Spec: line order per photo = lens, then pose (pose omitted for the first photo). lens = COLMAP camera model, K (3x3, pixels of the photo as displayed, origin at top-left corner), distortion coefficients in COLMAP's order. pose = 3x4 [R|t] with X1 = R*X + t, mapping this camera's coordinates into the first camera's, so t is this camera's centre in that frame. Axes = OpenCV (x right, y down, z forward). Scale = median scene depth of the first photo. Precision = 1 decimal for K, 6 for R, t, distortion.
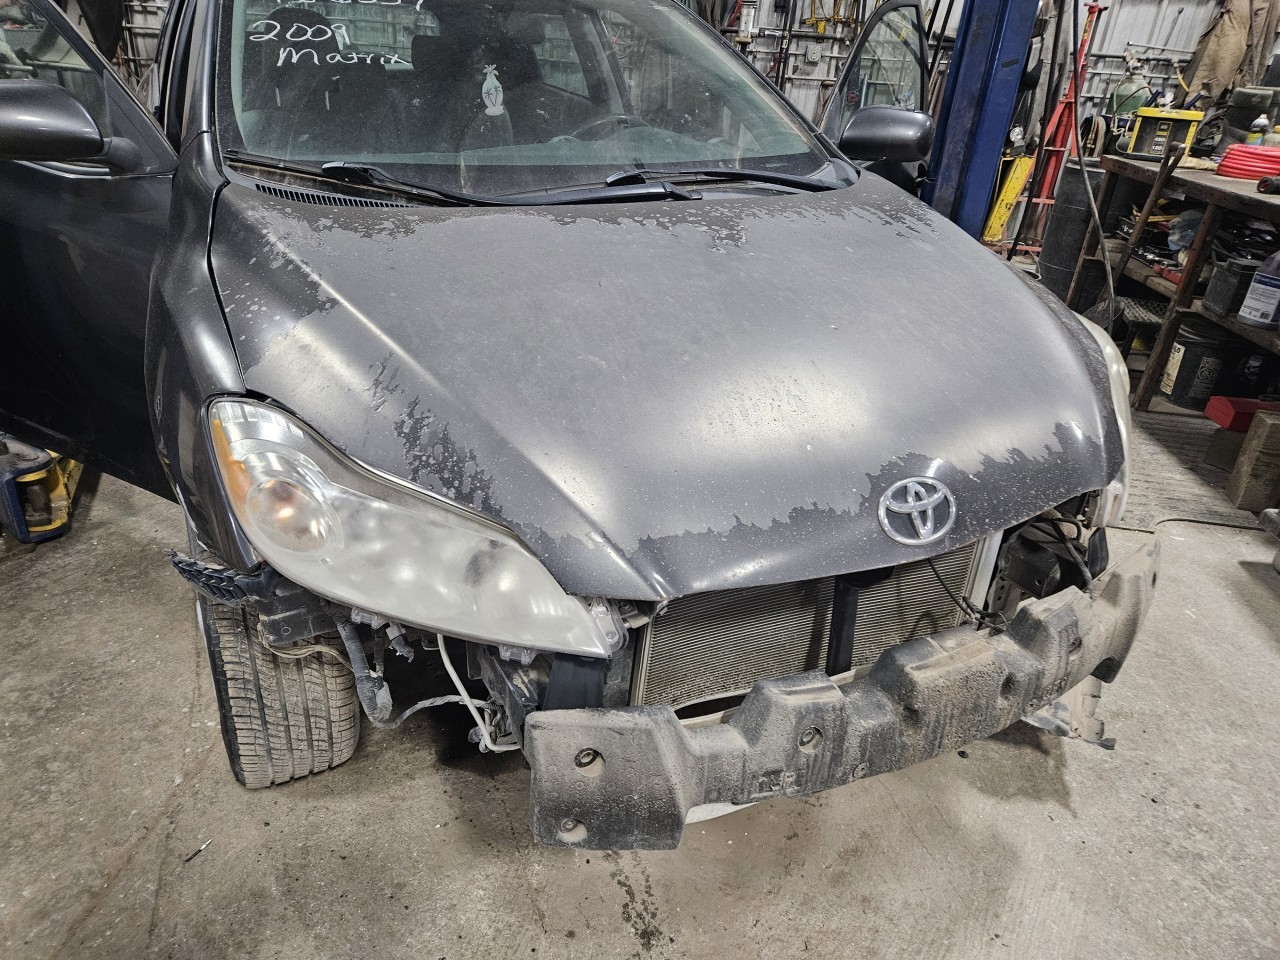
lens RADIAL K [[855.4, 0, 640.0], [0, 855.4, 480.0], [0, 0, 1]] dist [0.105040, -0.076533]
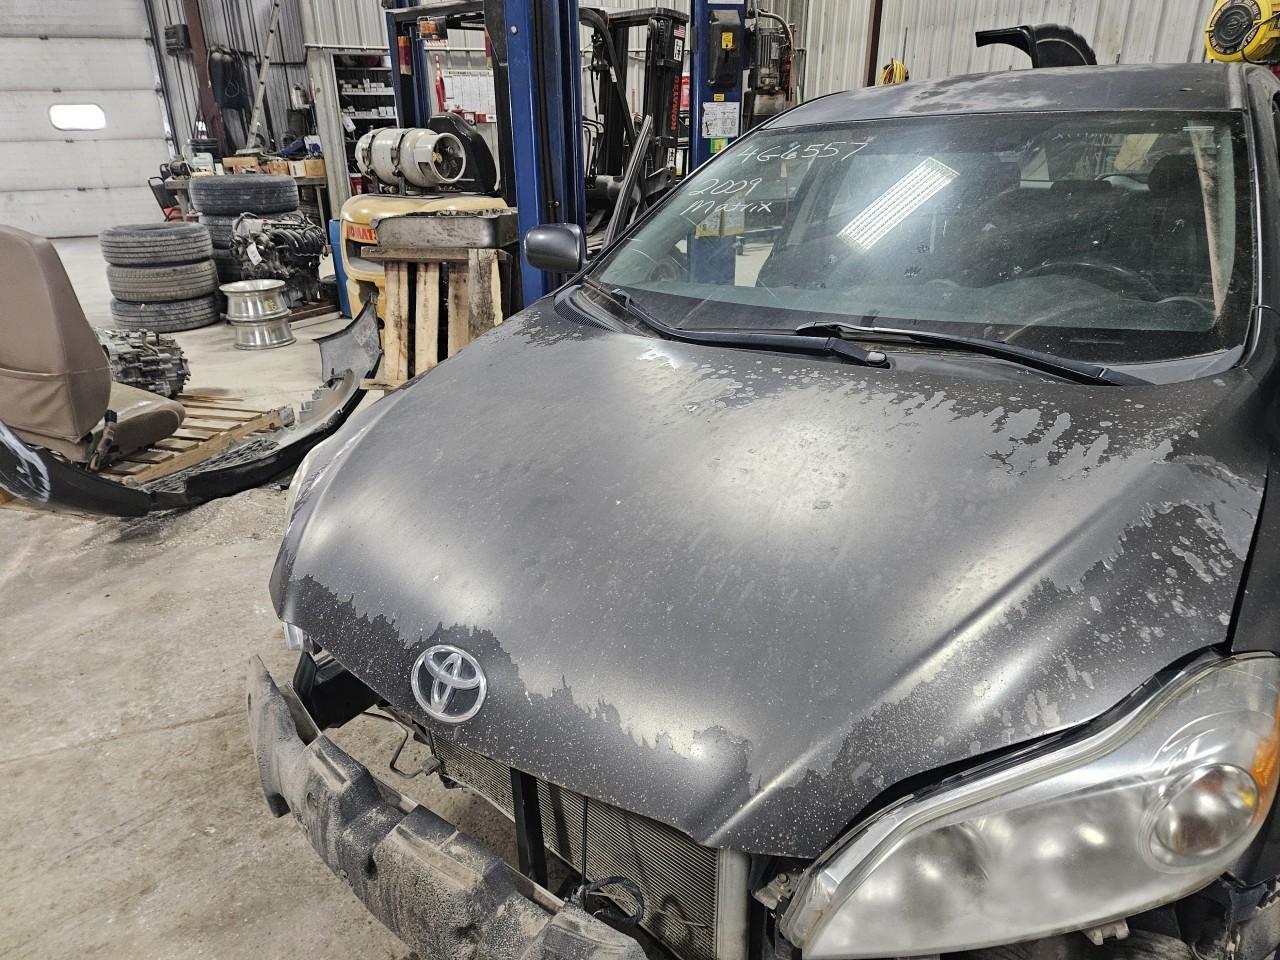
lens RADIAL K [[855.4, 0, 640.0], [0, 855.4, 480.0], [0, 0, 1]] dist [0.105040, -0.076533]
pose [[0.421180, 0.278003, -0.863320, 1.052522], [-0.363003, 0.923972, 0.120439, -0.327874], [0.831166, 0.262661, 0.490074, 0.572694]]
